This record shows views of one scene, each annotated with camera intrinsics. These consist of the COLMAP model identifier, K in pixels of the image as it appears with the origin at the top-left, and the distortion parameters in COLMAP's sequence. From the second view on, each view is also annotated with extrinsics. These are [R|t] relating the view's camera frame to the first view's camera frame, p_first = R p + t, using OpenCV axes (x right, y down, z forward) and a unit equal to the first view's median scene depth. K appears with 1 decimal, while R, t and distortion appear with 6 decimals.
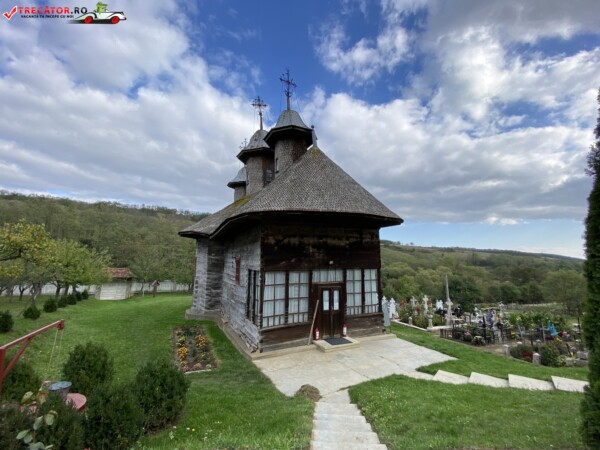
lens RADIAL K [[242.5, 0, 300.0], [0, 242.5, 225.0], [0, 0, 1]] dist [0.038660, -0.030510]
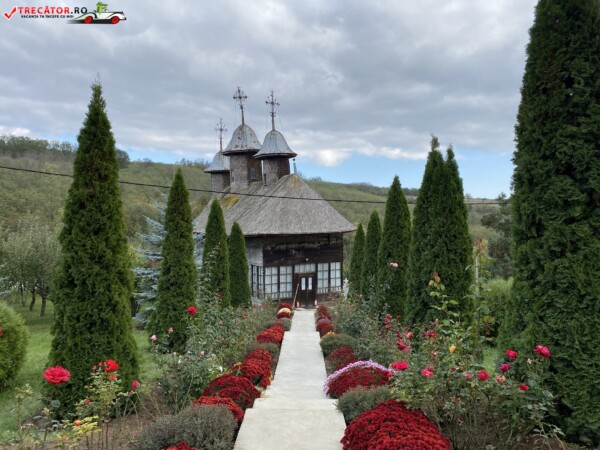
lens RADIAL K [[447.8, 0, 300.0], [0, 447.8, 225.0], [0, 0, 1]] dist [0.058455, -0.001797]
pose [[0.998010, -0.014075, 0.061472, -0.084732], [0.005233, 0.989895, 0.141704, -0.461476], [-0.062845, -0.141101, 0.987998, -1.749957]]
